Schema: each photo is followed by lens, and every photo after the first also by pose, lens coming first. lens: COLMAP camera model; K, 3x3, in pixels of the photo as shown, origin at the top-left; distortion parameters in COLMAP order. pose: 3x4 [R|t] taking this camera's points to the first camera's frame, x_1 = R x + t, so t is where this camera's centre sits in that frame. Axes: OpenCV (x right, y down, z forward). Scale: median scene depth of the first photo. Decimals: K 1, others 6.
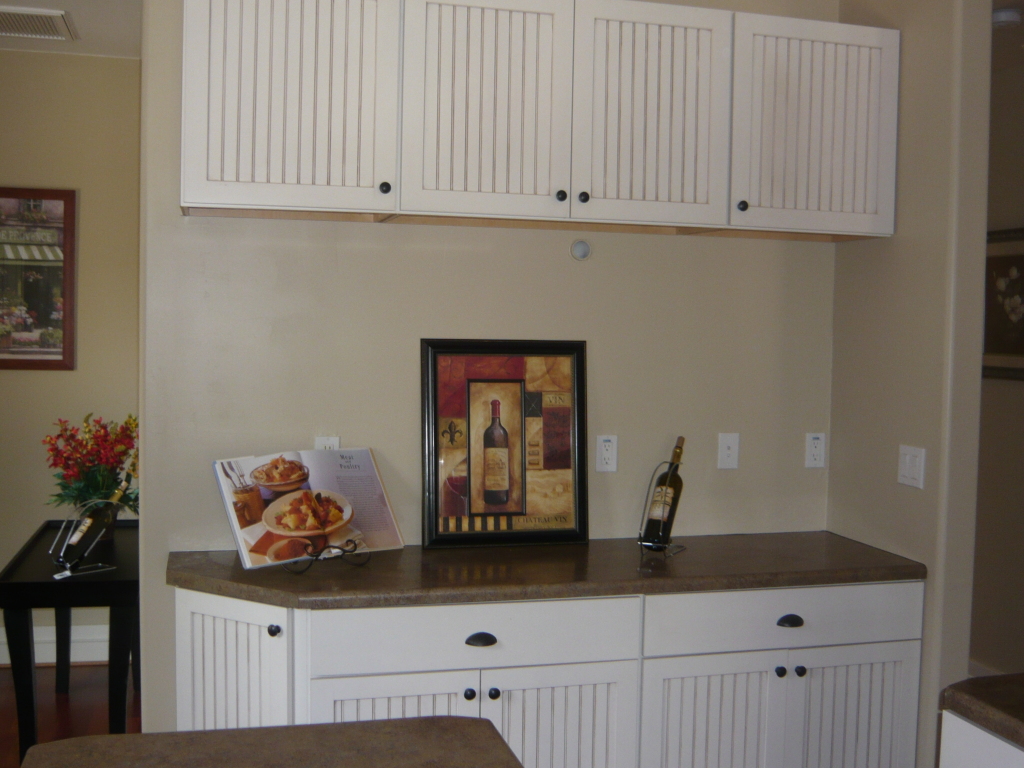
lens RADIAL K [[1130.0, 0, 492.8], [0, 1130.0, 397.4], [0, 0, 1]] dist [-0.081120, 0.000000]
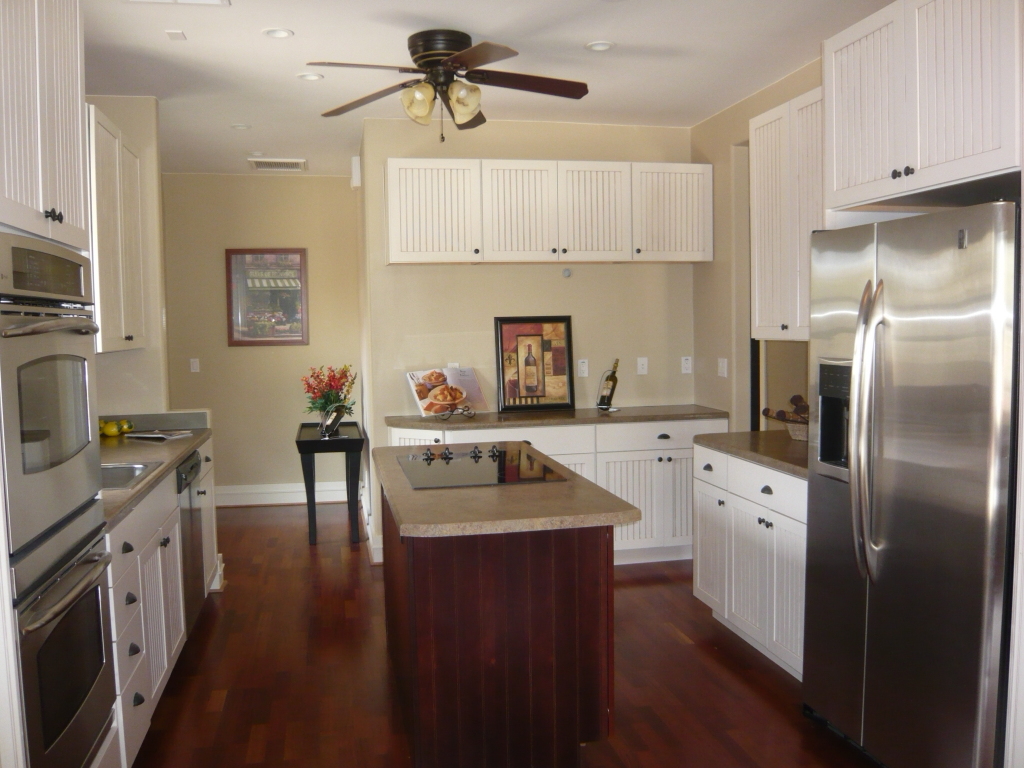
lens RADIAL K [[863.4, 0, 508.3], [0, 863.4, 379.2], [0, 0, 1]] dist [-0.096076, 0.036634]
pose [[0.998348, -0.034362, -0.046057, 0.036422], [0.034526, 0.999400, 0.002768, 0.064441], [0.045934, -0.004354, 0.998935, -0.669808]]
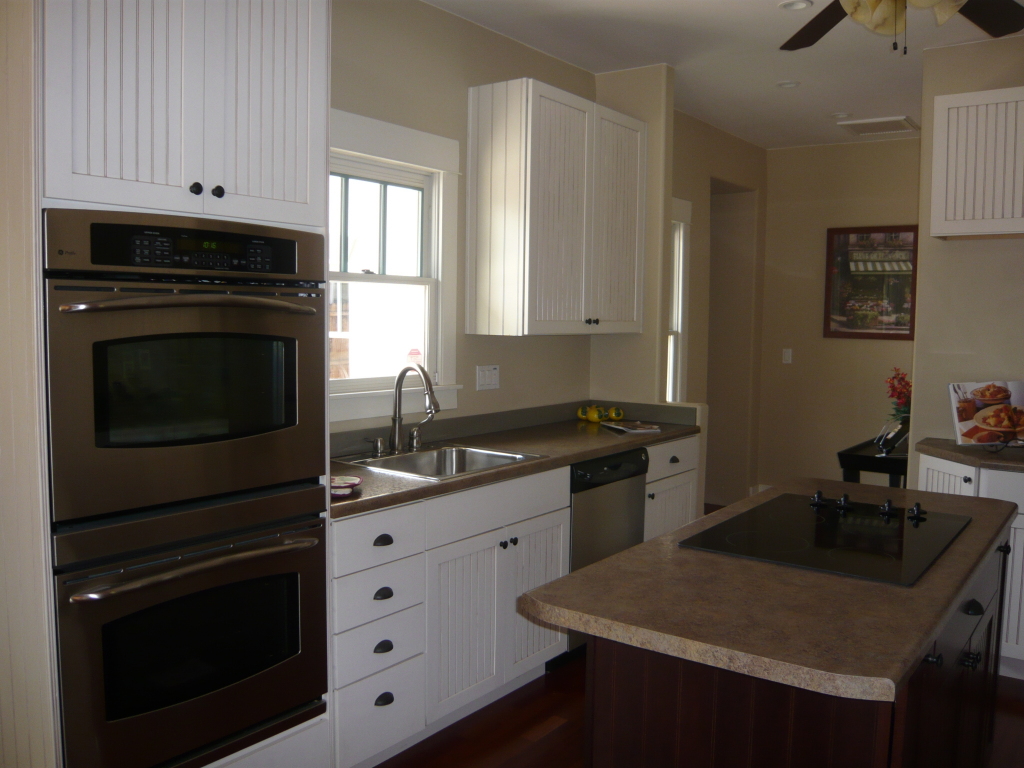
lens RADIAL K [[863.4, 0, 514.1], [0, 863.4, 382.0], [0, 0, 1]] dist [-0.096076, 0.036634]
pose [[0.637403, 0.047792, -0.769047, 0.286525], [-0.045225, 0.998674, 0.024579, 0.047742], [0.769202, 0.019114, 0.638720, -0.298186]]
